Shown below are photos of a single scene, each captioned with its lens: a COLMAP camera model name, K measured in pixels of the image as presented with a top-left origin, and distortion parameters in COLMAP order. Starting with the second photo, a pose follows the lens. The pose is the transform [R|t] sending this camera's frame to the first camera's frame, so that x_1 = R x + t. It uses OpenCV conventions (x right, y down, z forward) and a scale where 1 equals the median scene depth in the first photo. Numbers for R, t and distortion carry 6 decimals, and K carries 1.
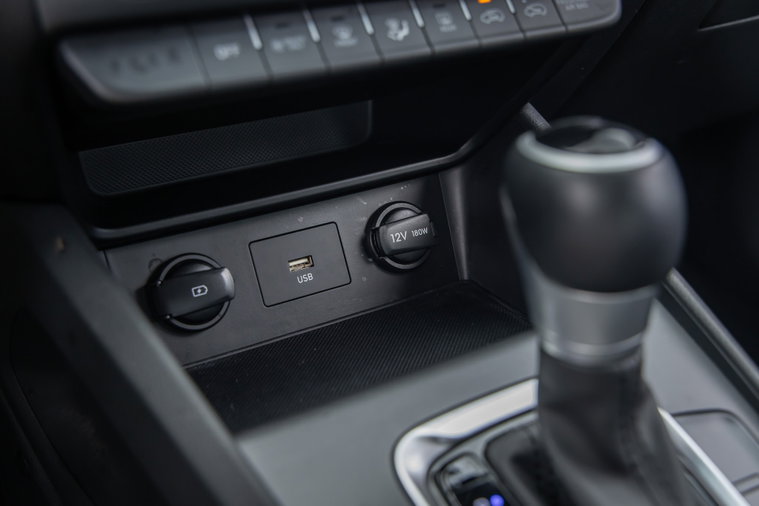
lens RADIAL K [[957.8, 0, 380.3], [0, 957.8, 254.3], [0, 0, 1]] dist [-0.010101, 0.000000]
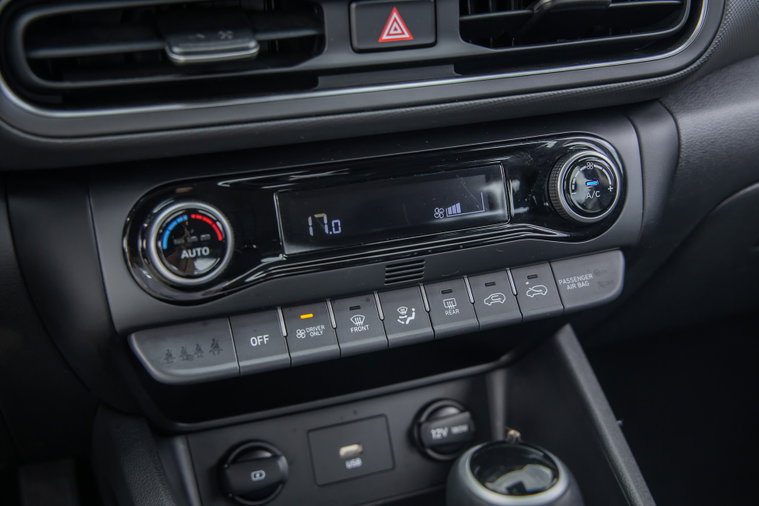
lens RADIAL K [[957.8, 0, 379.2], [0, 957.8, 250.7], [0, 0, 1]] dist [-0.010101, 0.000000]
pose [[0.978312, 0.075261, -0.192982, 0.153812], [-0.079576, 0.996721, -0.014695, -0.213134], [0.191244, 0.029733, 0.981092, -0.146524]]
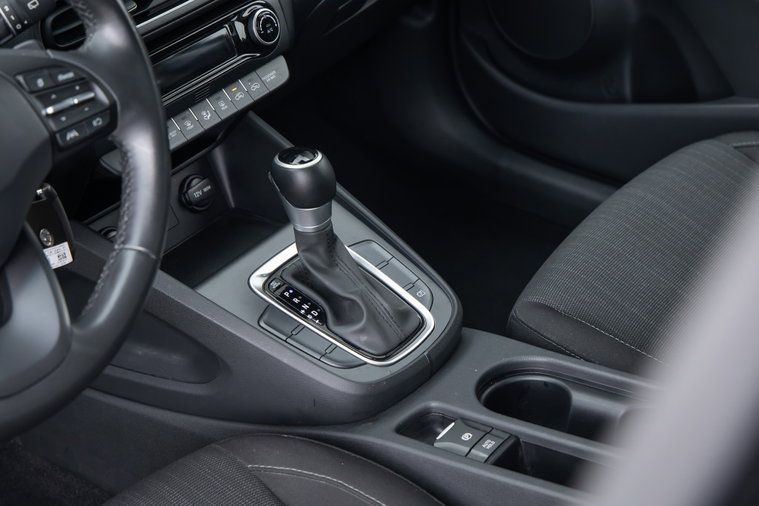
lens RADIAL K [[1516.7, 0, 380.7], [0, 1516.7, 253.4], [0, 0, 1]] dist [0.019936, 0.000000]
pose [[0.926203, -0.237914, 0.292482, -0.548953], [0.209053, 0.969656, 0.126741, -0.208020], [-0.313761, -0.056244, 0.947835, -1.953786]]
